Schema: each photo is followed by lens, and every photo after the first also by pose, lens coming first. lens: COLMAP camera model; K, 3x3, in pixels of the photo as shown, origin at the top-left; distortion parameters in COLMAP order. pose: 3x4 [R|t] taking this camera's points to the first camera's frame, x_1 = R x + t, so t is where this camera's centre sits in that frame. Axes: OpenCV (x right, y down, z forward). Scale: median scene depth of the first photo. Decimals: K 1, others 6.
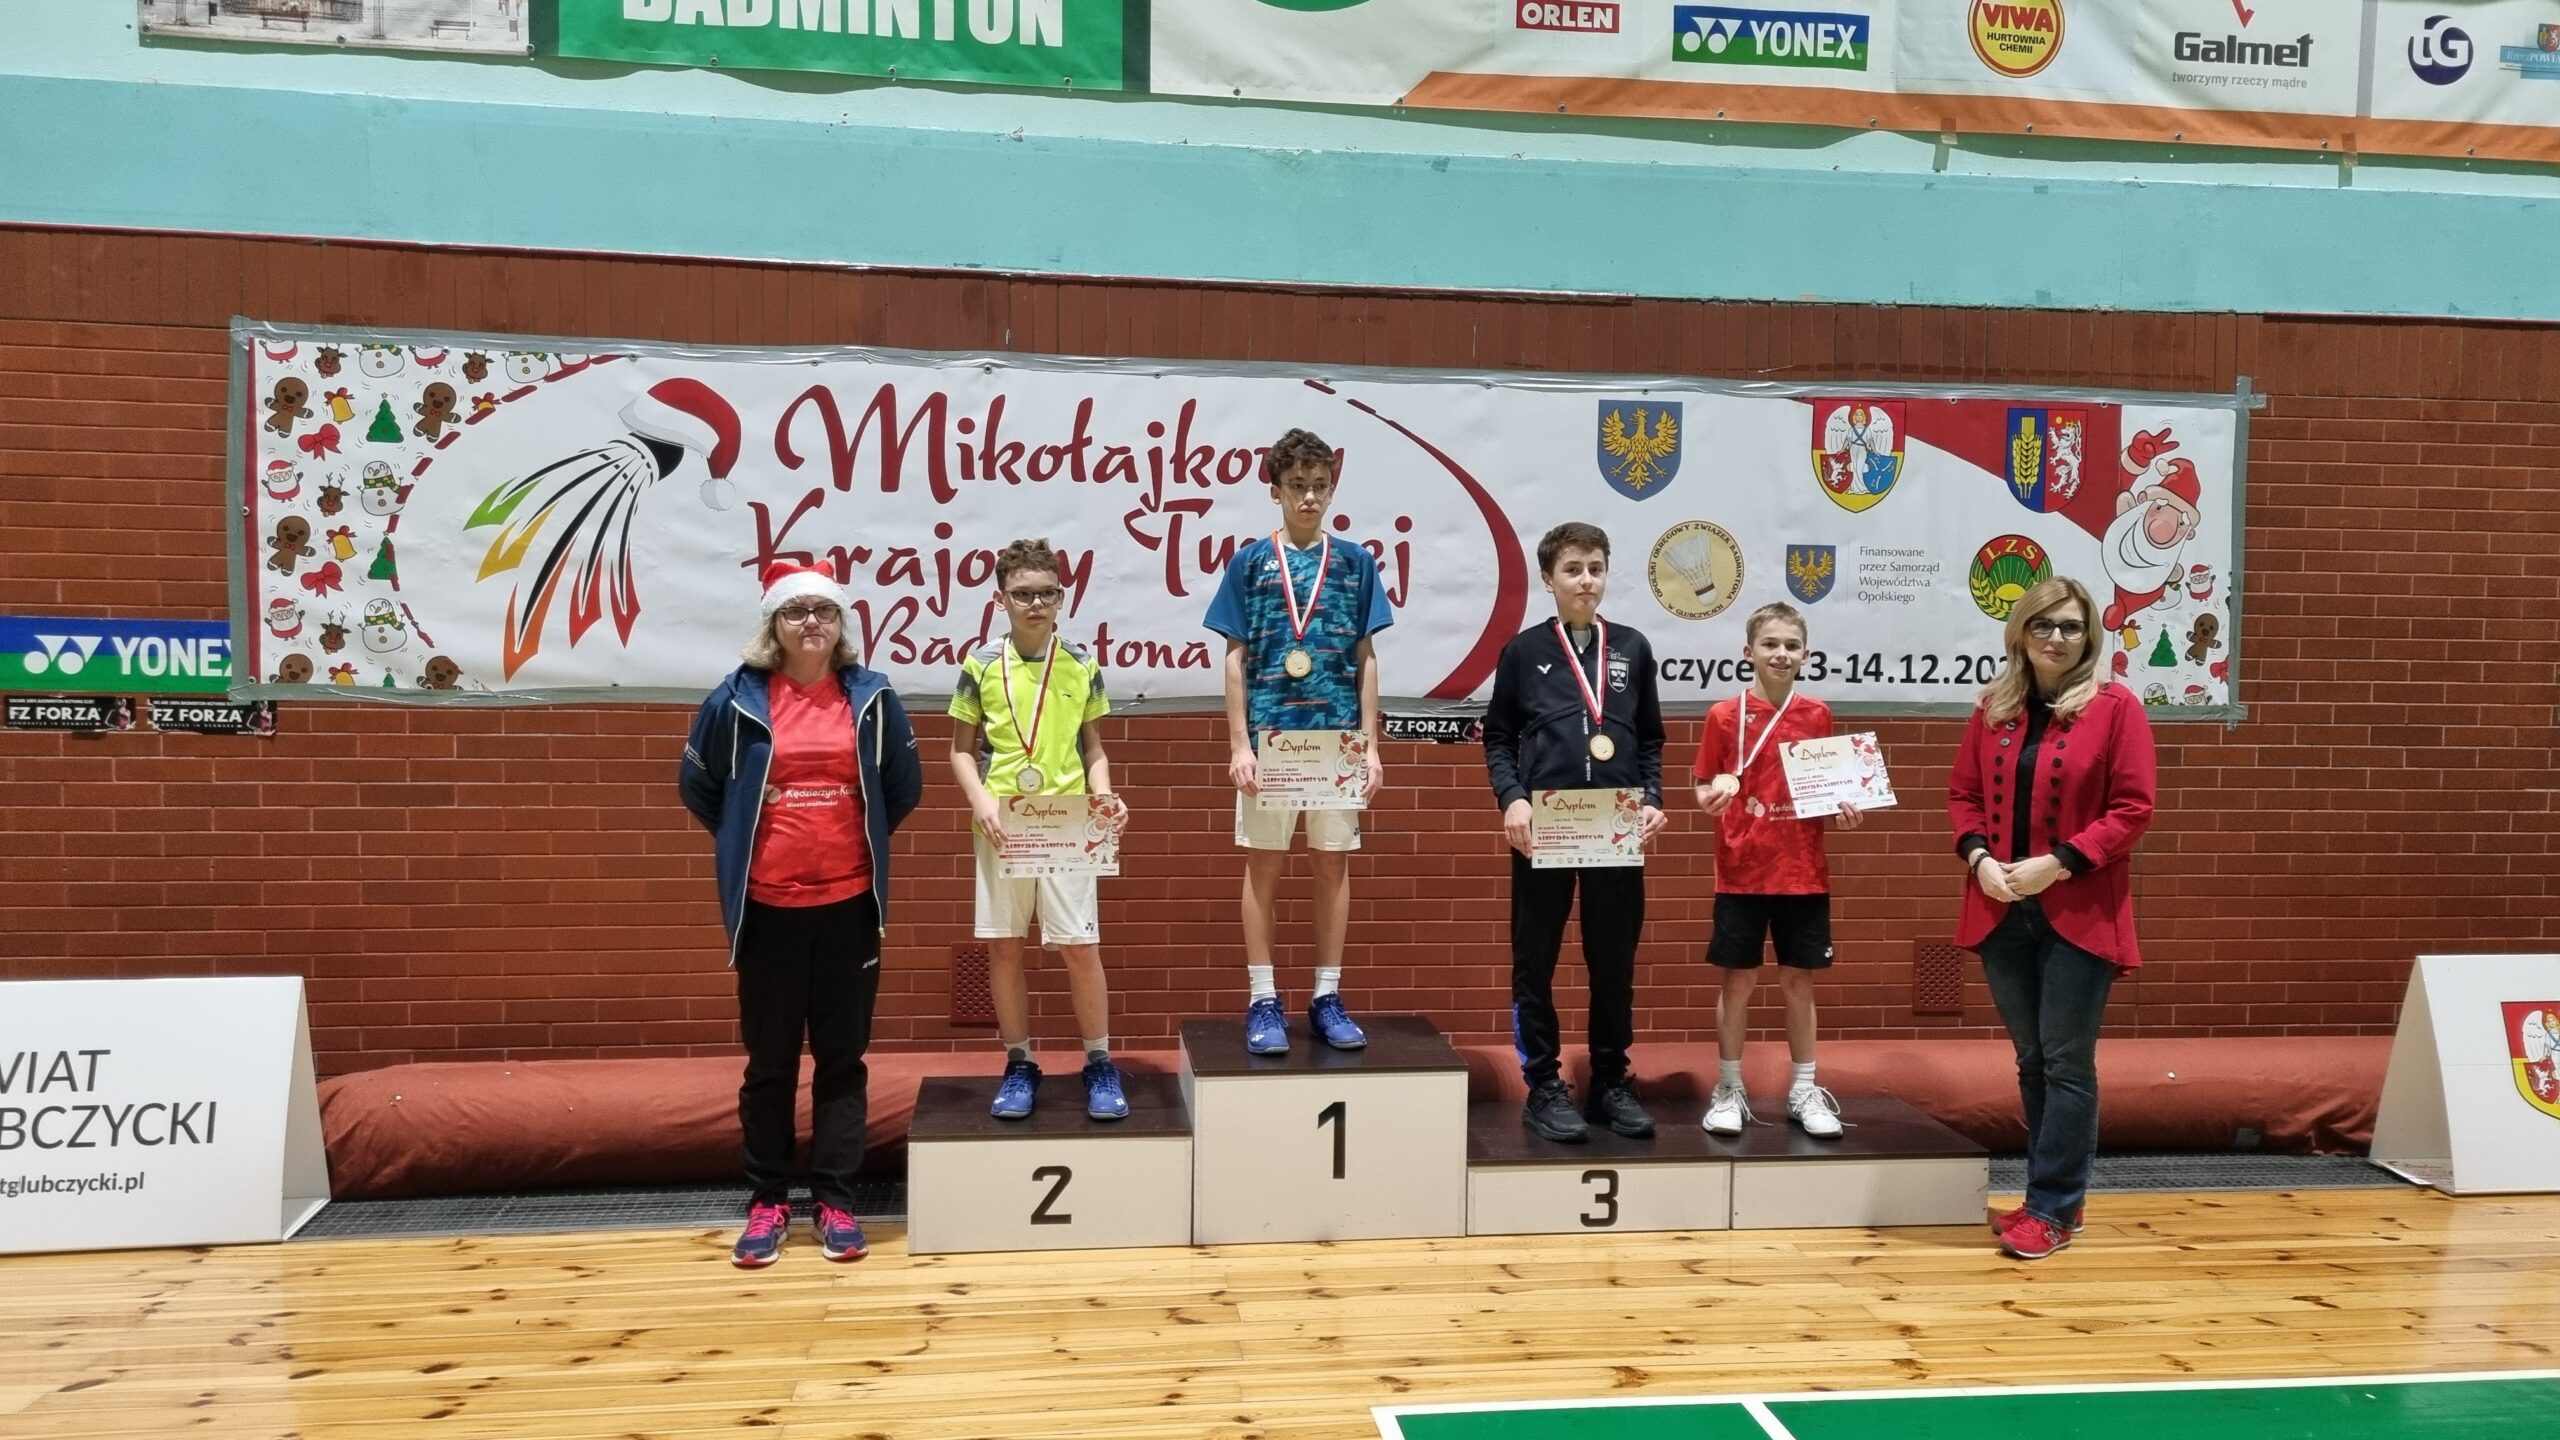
lens RADIAL K [[1770.7, 0, 1280.0], [0, 1770.7, 720.0], [0, 0, 1]] dist [0.051858, -0.033261]
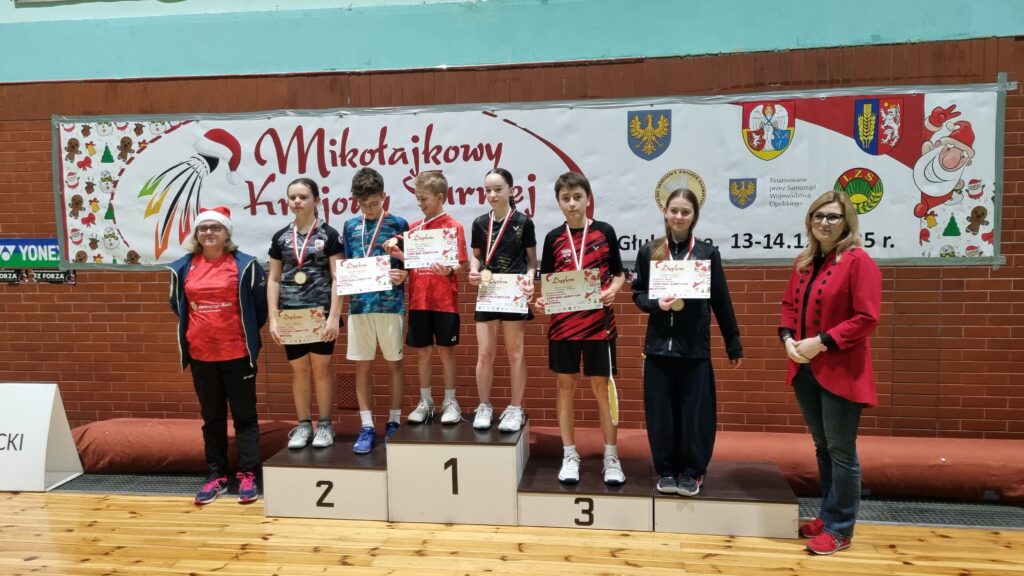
lens RADIAL K [[708.3, 0, 512.0], [0, 708.3, 288.0], [0, 0, 1]] dist [0.051858, -0.033261]
pose [[0.966865, -0.006783, -0.255199, 0.271271], [0.015615, 0.999346, 0.032600, -0.008565], [0.254811, -0.035505, 0.966339, 0.190012]]
